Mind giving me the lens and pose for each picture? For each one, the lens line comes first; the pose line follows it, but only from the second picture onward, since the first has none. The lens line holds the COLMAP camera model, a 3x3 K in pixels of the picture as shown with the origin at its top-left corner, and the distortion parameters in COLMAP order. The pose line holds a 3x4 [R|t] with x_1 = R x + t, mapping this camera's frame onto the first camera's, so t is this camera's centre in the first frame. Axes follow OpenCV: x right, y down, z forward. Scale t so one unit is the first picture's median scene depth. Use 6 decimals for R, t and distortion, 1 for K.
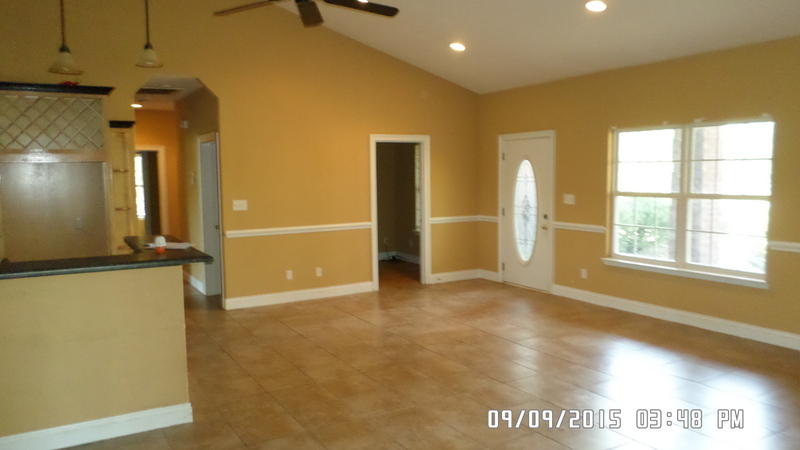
lens RADIAL K [[615.3, 0, 405.0], [0, 615.3, 227.5], [0, 0, 1]] dist [0.001738, -0.013405]
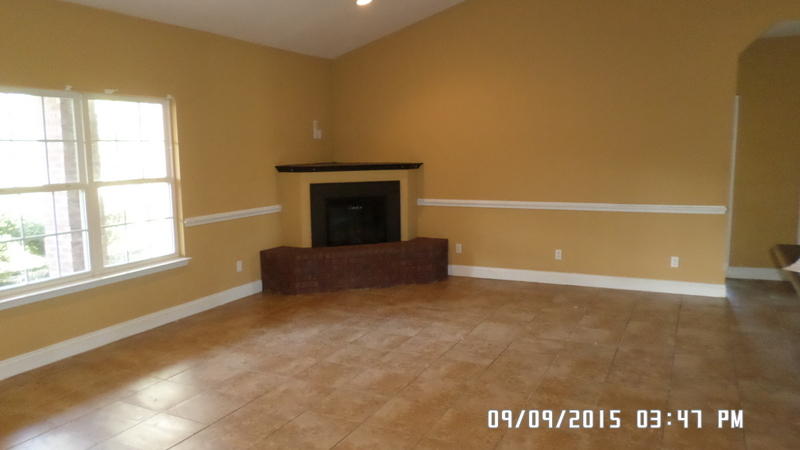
lens RADIAL K [[615.3, 0, 405.0], [0, 615.3, 227.5], [0, 0, 1]] dist [0.001738, -0.013405]
pose [[-0.550612, -0.093993, 0.829453, -0.432894], [0.096344, 0.979845, 0.174991, -0.098760], [-0.829183, 0.176265, -0.530458, 1.101478]]
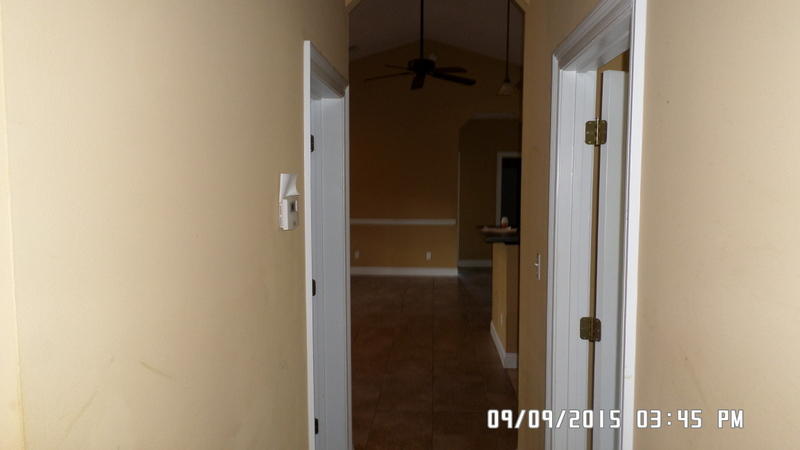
lens RADIAL K [[615.3, 0, 405.0], [0, 615.3, 227.5], [0, 0, 1]] dist [0.001738, -0.013405]
pose [[-0.831882, -0.034529, 0.553877, -0.701396], [0.061141, 0.986284, 0.153315, -0.151277], [-0.551574, 0.161405, -0.818361, 1.582647]]
